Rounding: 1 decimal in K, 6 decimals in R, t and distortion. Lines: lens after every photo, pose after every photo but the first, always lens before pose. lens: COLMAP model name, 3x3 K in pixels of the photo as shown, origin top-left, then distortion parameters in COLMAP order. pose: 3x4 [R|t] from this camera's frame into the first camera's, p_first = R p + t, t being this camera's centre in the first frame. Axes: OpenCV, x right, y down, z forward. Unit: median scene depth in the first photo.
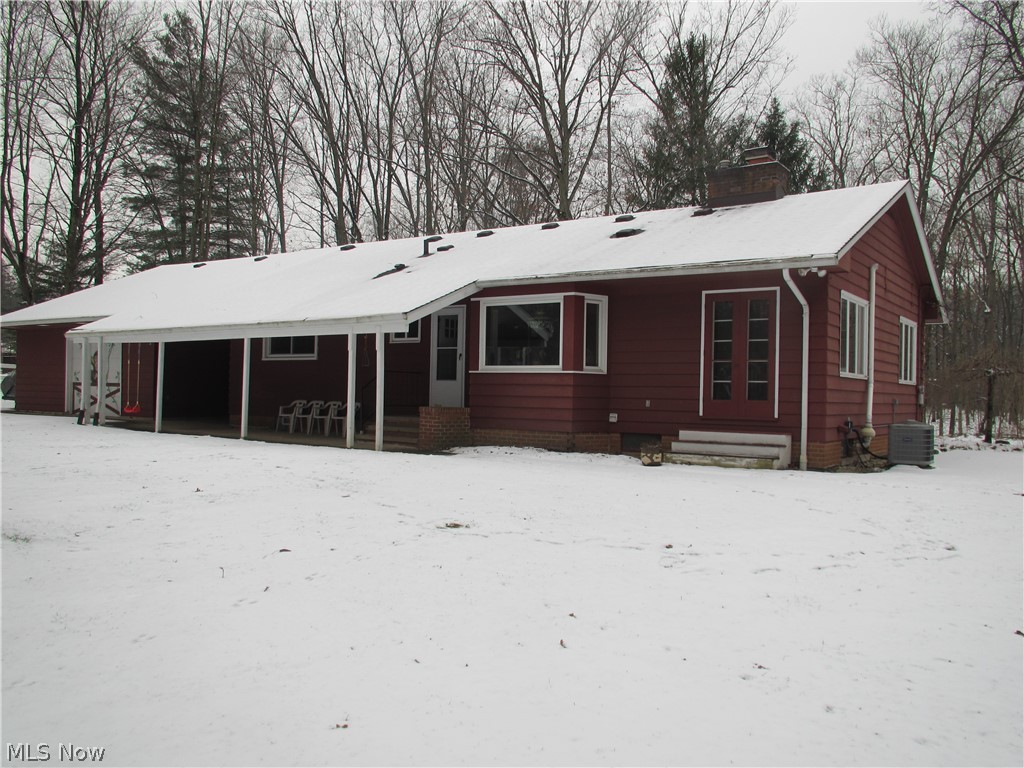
lens RADIAL K [[861.3, 0, 512.0], [0, 861.3, 384.0], [0, 0, 1]] dist [-0.019627, -0.004819]
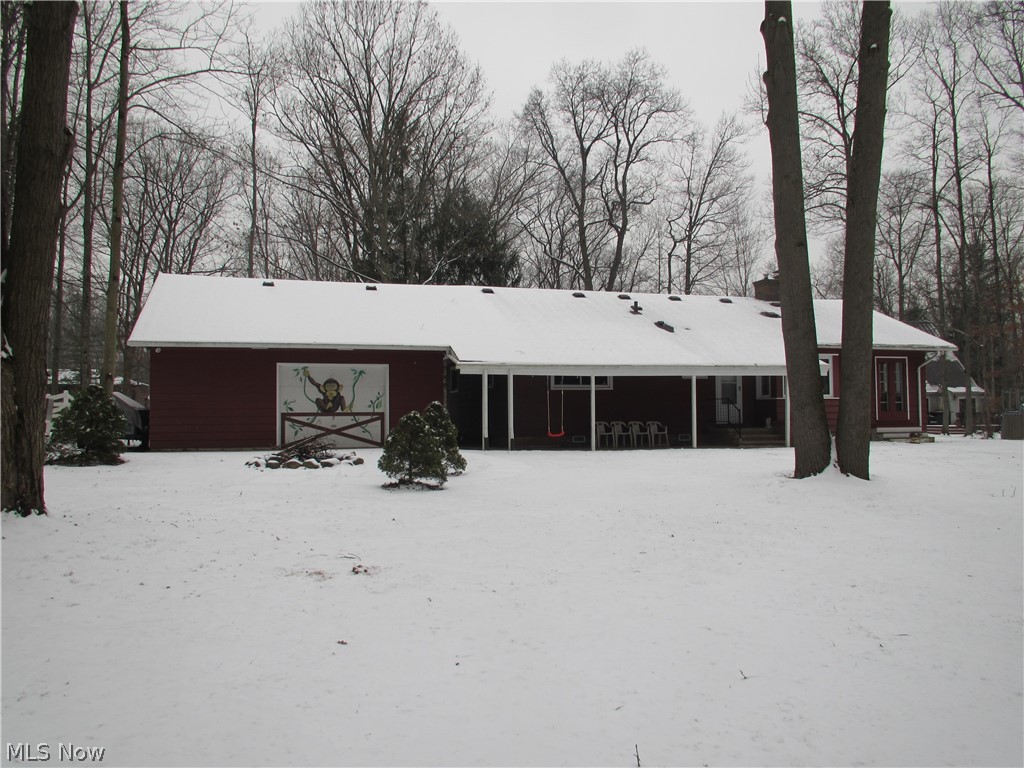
lens RADIAL K [[861.3, 0, 512.0], [0, 861.3, 384.0], [0, 0, 1]] dist [-0.019627, -0.004819]
pose [[0.626138, 0.002236, 0.779709, -1.668699], [0.013487, 0.999815, -0.013698, -0.027521], [-0.779596, 0.019093, 0.625992, 0.376179]]
